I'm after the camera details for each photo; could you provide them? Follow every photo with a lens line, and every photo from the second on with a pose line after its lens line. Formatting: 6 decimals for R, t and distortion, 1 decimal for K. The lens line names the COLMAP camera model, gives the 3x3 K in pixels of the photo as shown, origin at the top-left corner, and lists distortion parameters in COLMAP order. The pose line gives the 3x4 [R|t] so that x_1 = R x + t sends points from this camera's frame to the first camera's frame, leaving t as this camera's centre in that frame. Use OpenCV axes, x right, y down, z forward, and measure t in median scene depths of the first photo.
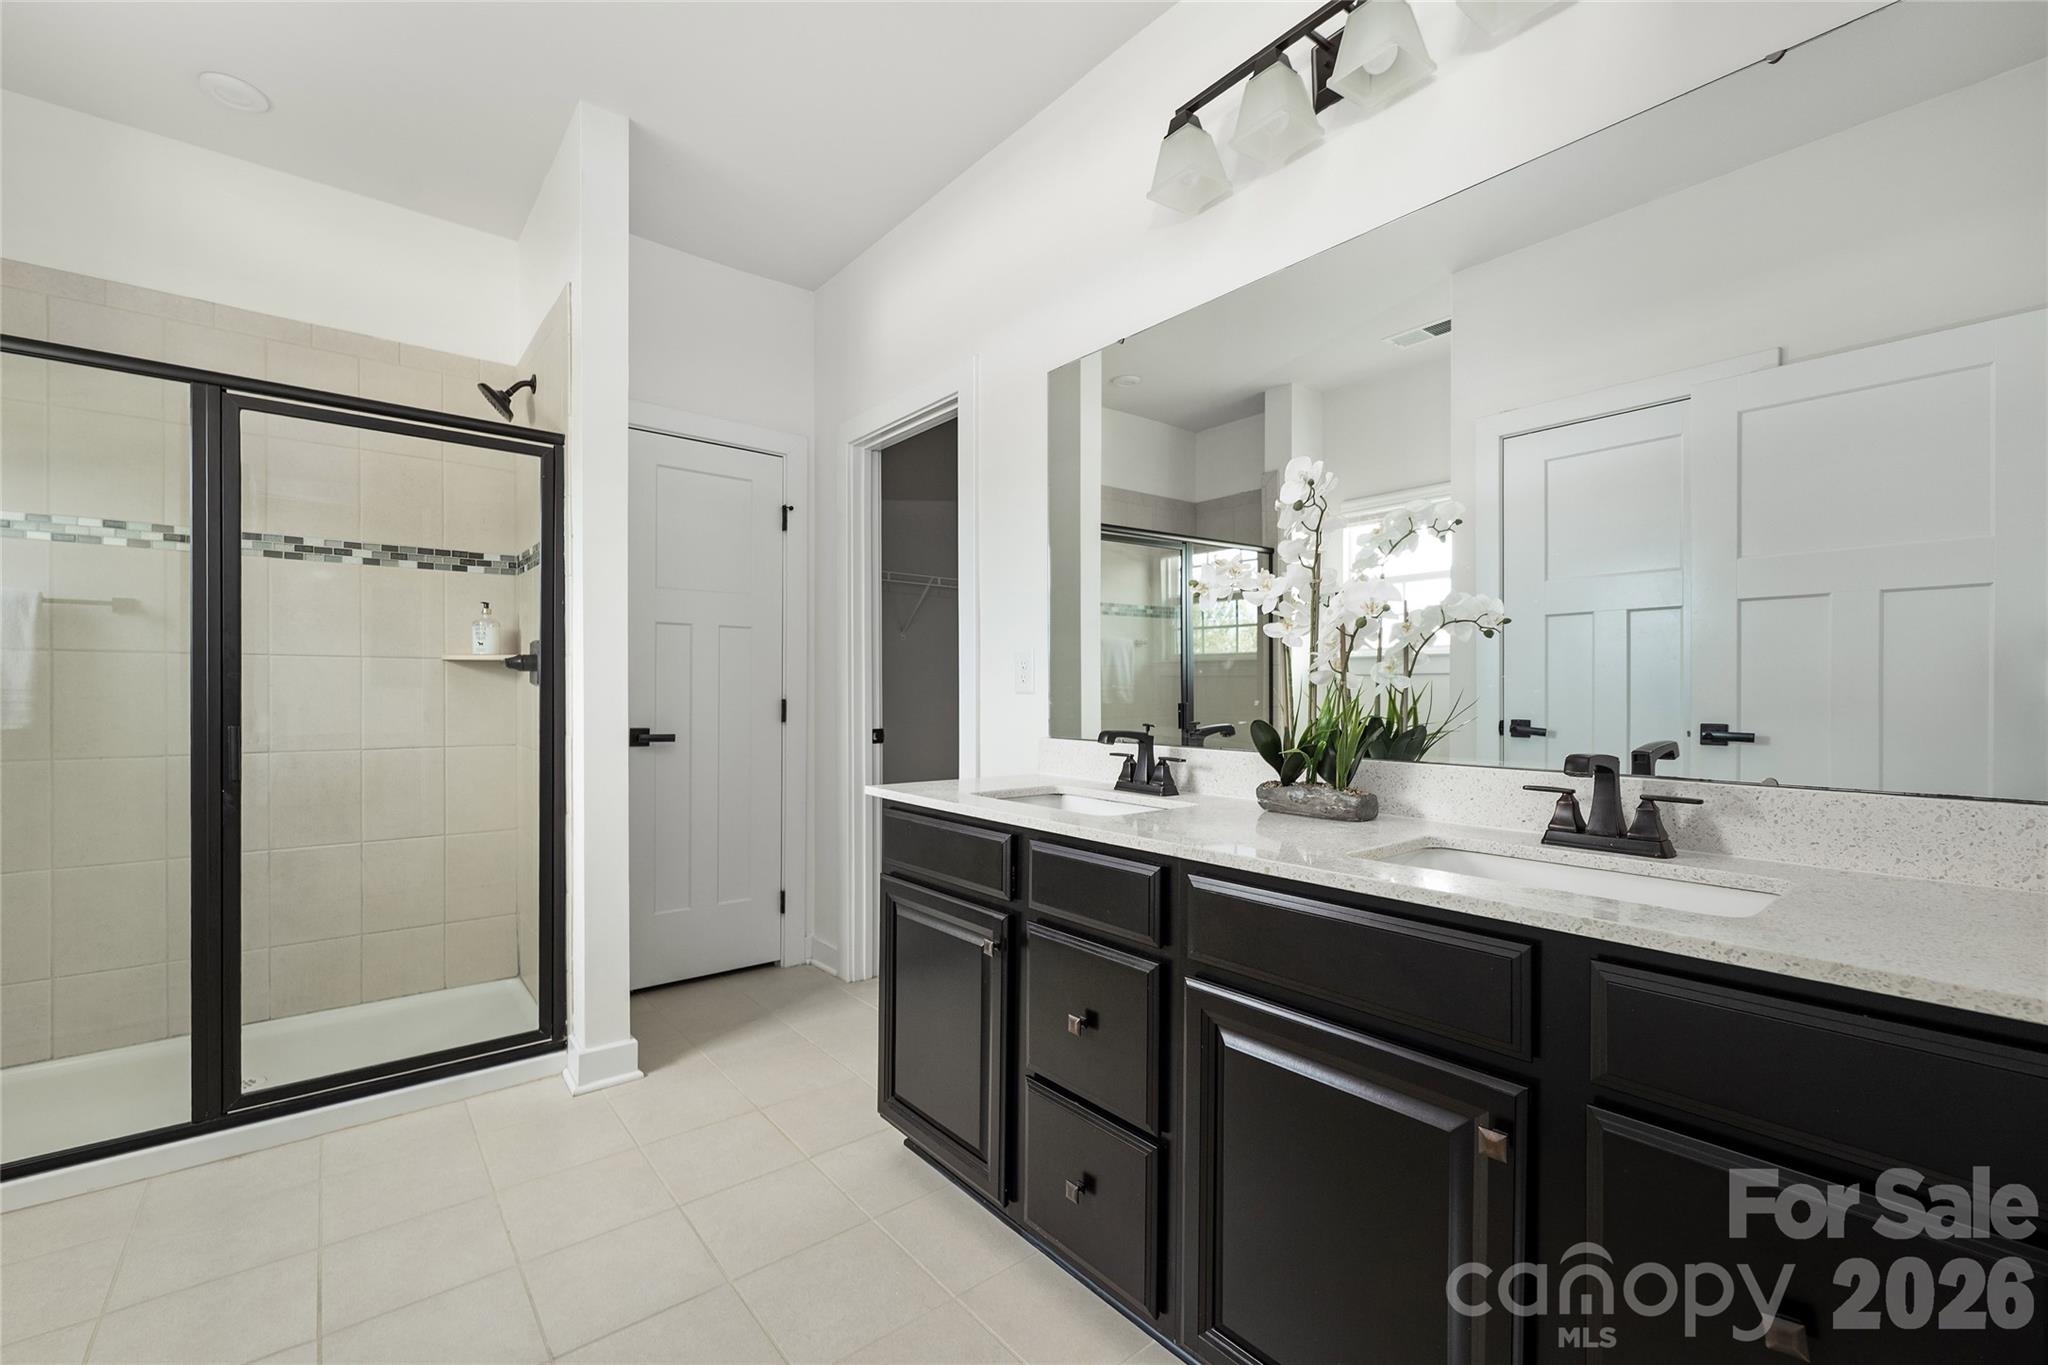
lens RADIAL K [[852.4, 0, 1015.6], [0, 852.4, 684.5], [0, 0, 1]] dist [0.003411, -0.000298]
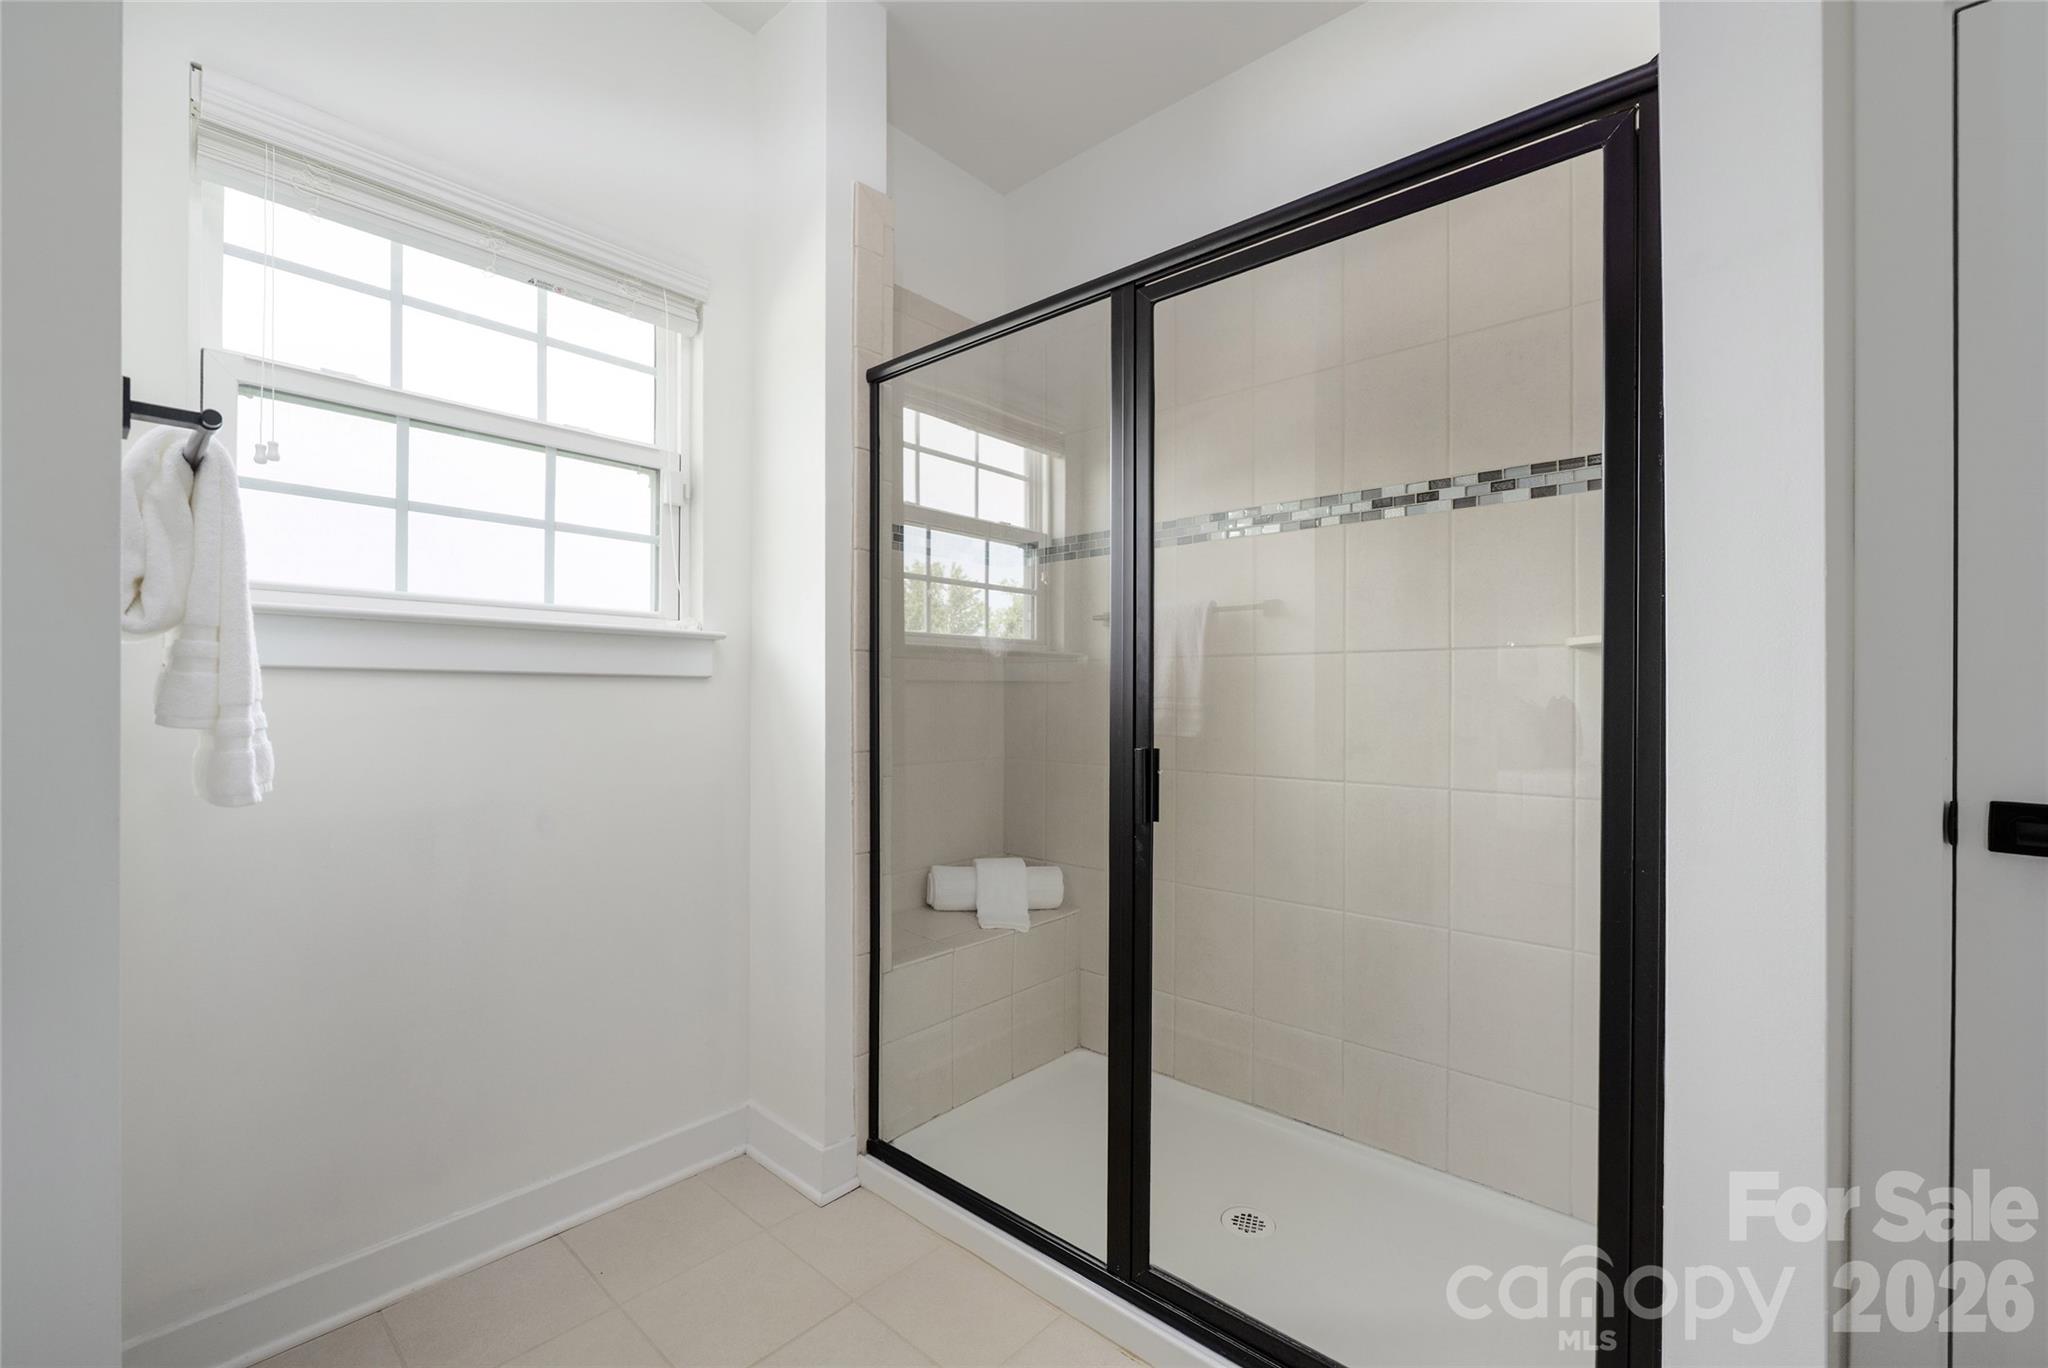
lens RADIAL K [[852.4, 0, 1021.3], [0, 852.4, 700.7], [0, 0, 1]] dist [0.003411, -0.000298]
pose [[0.146264, 0.005210, -0.989232, -0.165500], [0.002479, 0.999981, 0.005634, 0.002998], [0.989242, -0.003276, 0.146248, 0.594710]]
